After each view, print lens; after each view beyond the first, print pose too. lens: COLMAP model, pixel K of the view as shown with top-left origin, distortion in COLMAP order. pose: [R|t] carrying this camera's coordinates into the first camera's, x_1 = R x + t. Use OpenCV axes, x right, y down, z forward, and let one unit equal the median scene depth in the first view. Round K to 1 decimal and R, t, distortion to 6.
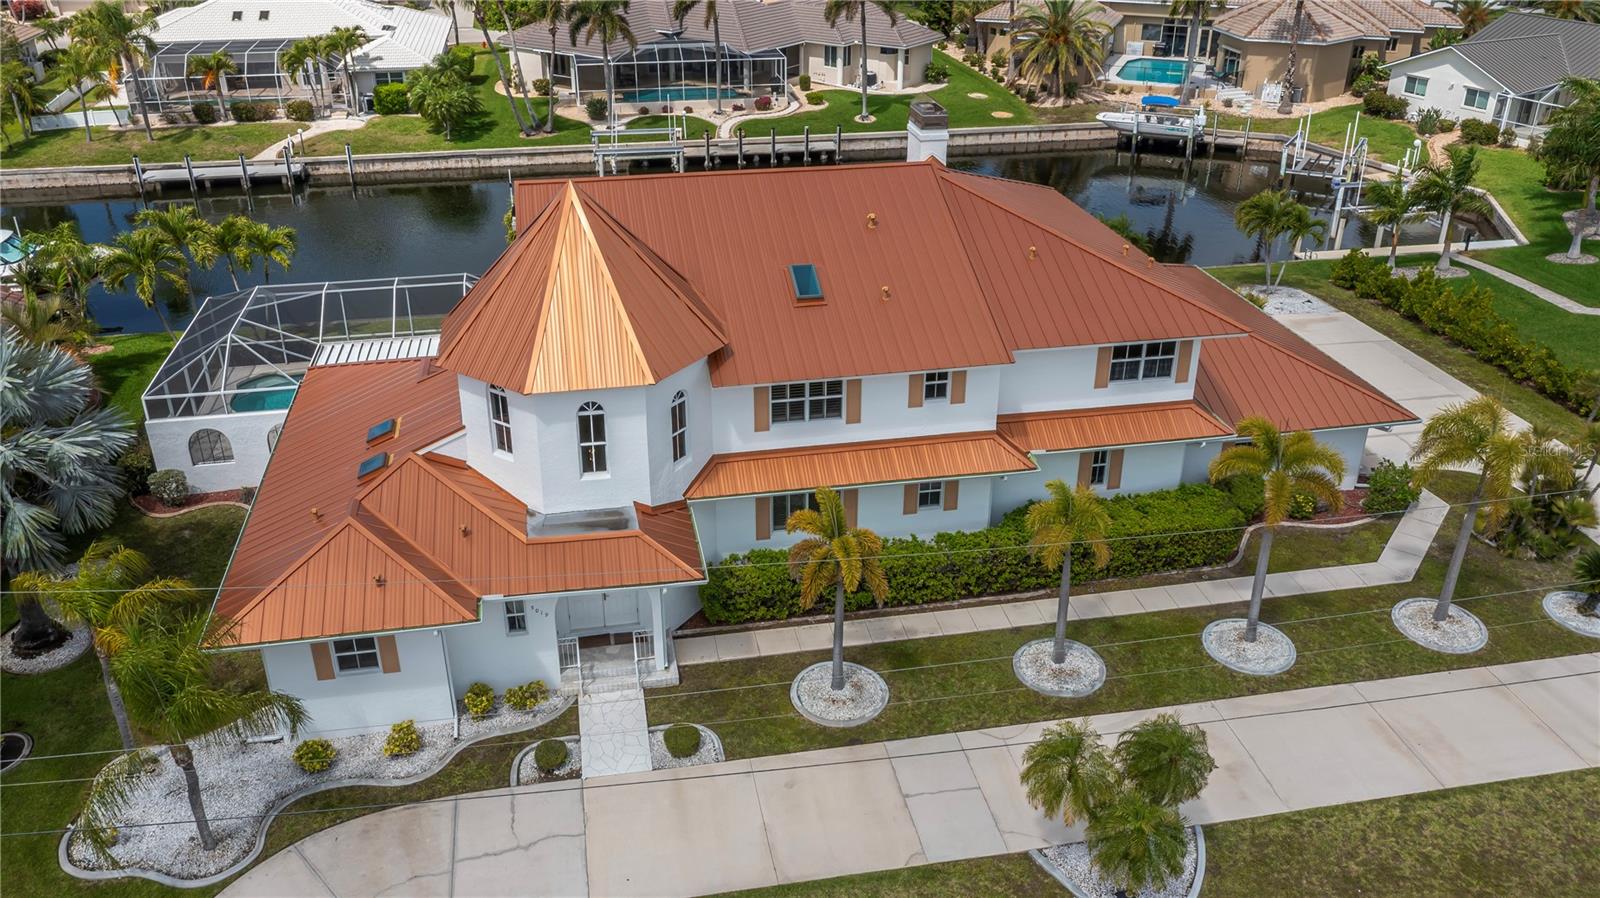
lens RADIAL K [[1250.4, 0, 800.0], [0, 1250.4, 449.0], [0, 0, 1]] dist [-0.004888, -0.001796]
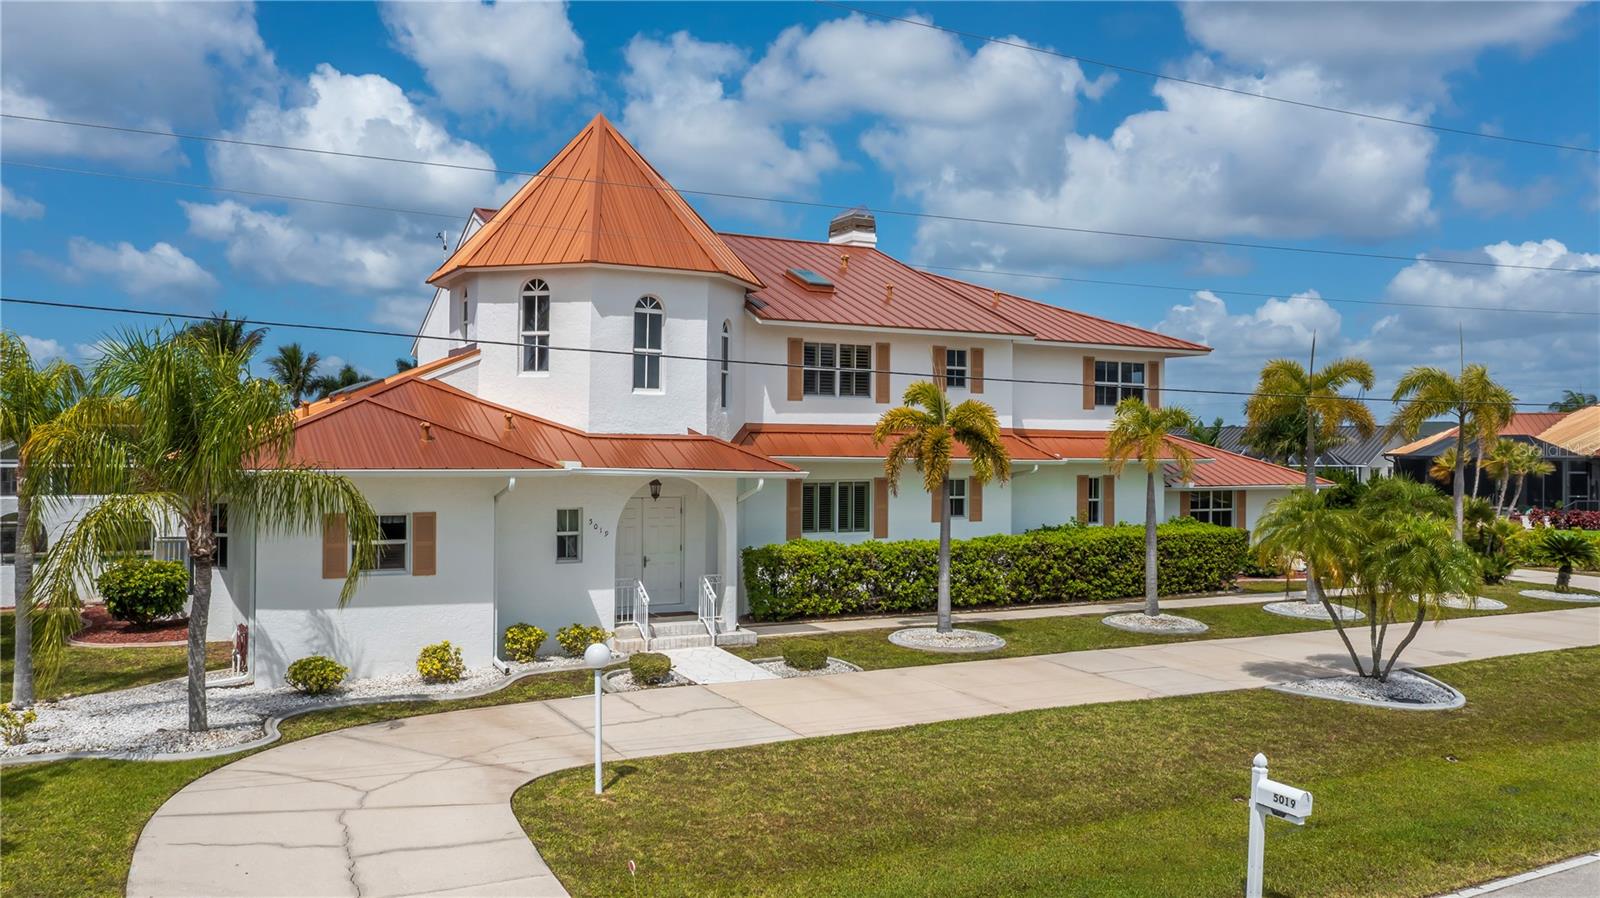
lens RADIAL K [[1250.4, 0, 800.0], [0, 1250.4, 449.0], [0, 0, 1]] dist [-0.004888, -0.001796]
pose [[0.954725, 0.000320, 0.297488, -0.317142], [0.135922, 0.889050, -0.437168, 0.442340], [-0.264622, 0.457810, 0.848755, 0.263636]]
